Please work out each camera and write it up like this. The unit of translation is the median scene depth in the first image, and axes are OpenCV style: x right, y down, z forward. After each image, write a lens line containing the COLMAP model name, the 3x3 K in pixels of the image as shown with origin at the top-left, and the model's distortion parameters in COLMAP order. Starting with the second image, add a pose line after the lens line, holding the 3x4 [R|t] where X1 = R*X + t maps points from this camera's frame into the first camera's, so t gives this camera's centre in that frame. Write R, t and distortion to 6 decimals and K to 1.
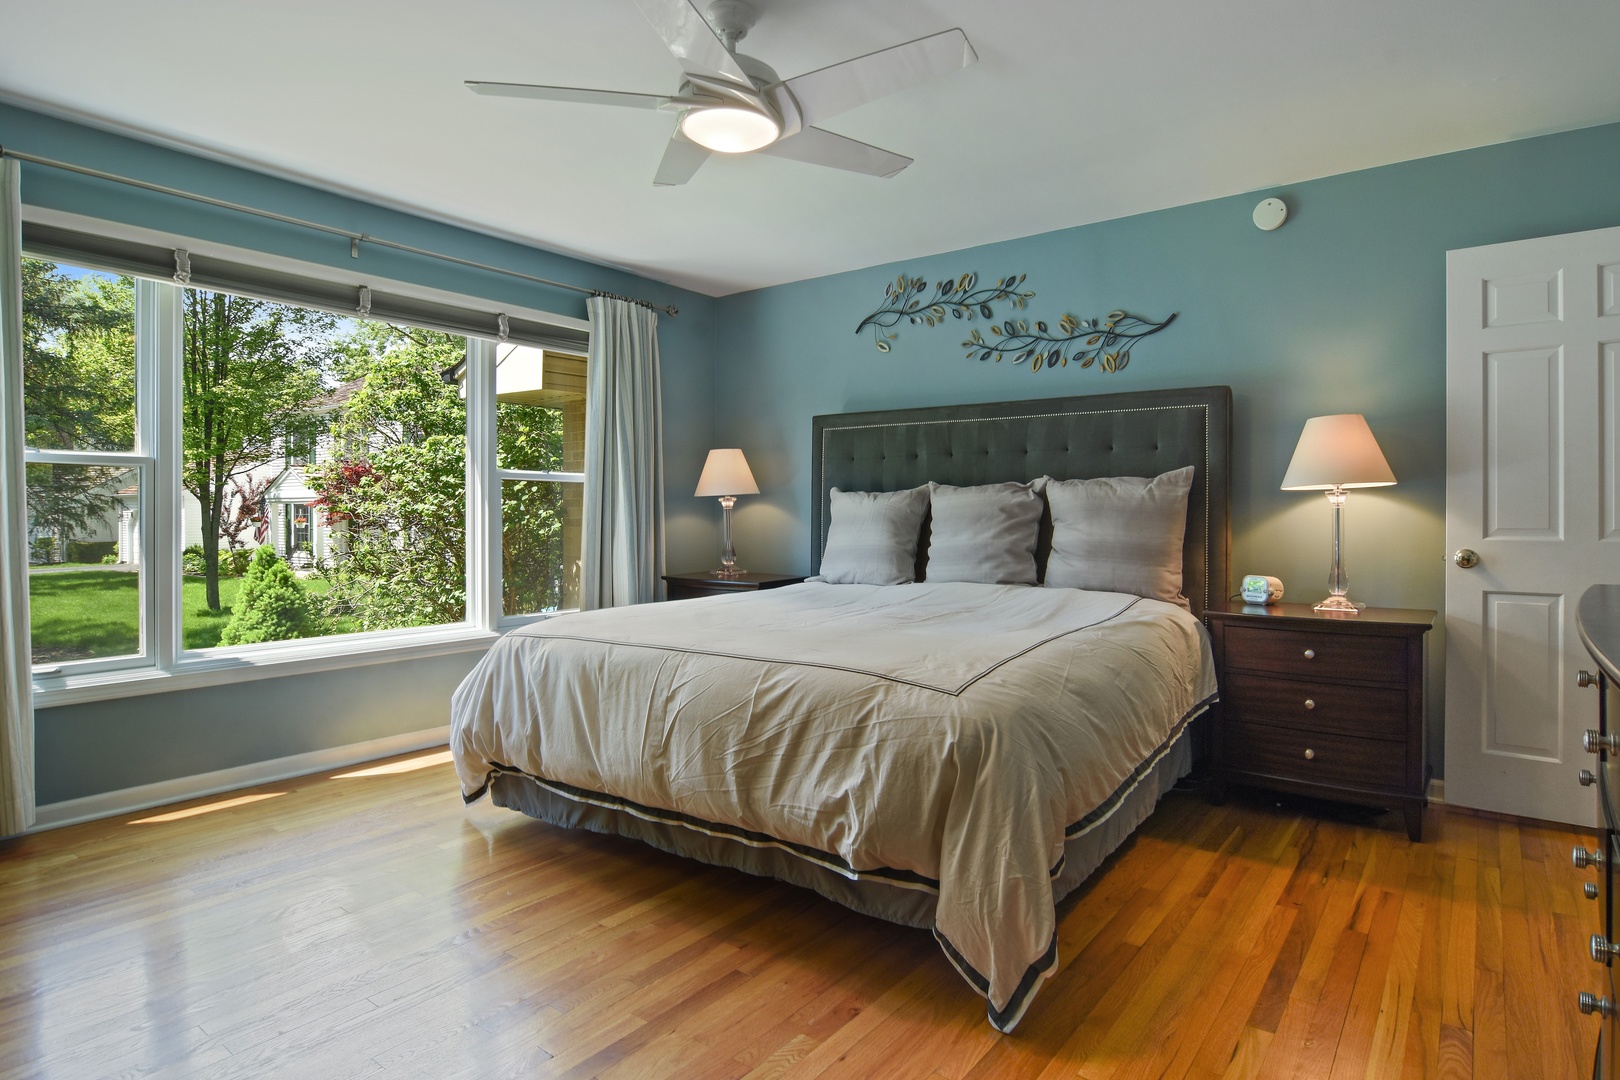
lens RADIAL K [[888.4, 0, 823.4], [0, 888.4, 513.2], [0, 0, 1]] dist [0.007083, -0.004824]
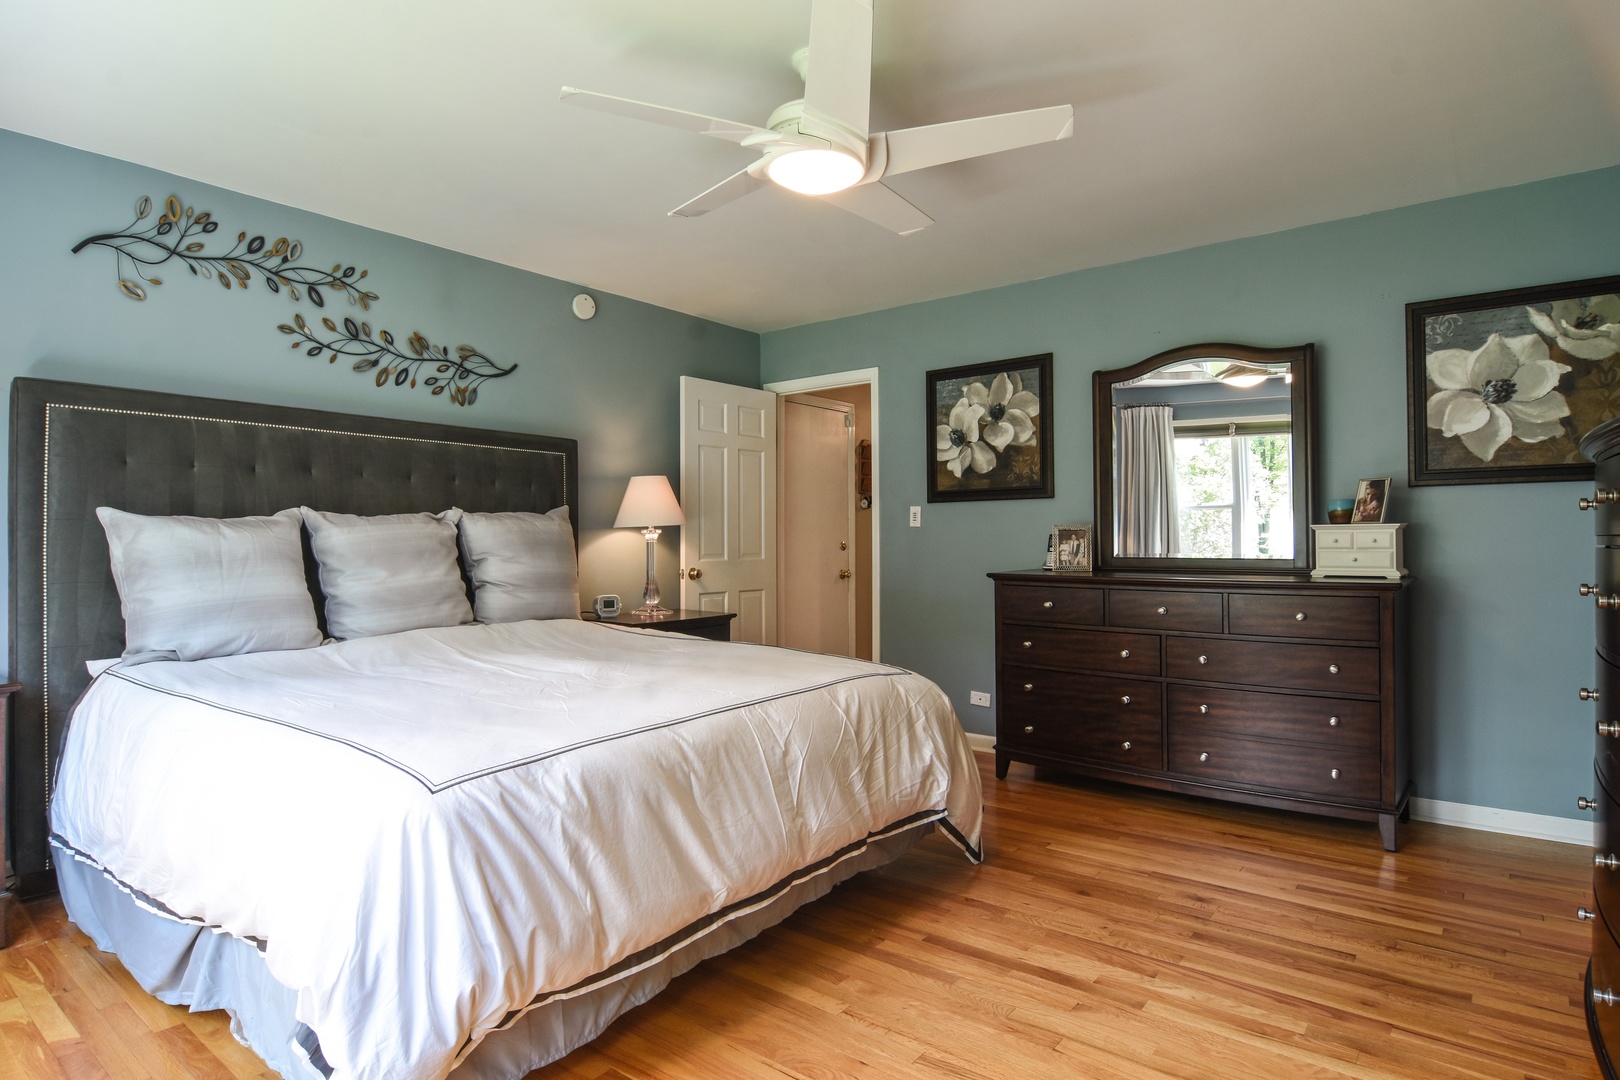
lens RADIAL K [[888.4, 0, 812.2], [0, 888.4, 538.1], [0, 0, 1]] dist [0.007083, -0.004824]
pose [[0.021578, 0.002806, 0.999763, -0.652872], [0.007117, 0.999970, -0.002961, -0.004100], [-0.999742, 0.007179, 0.021558, 0.577311]]
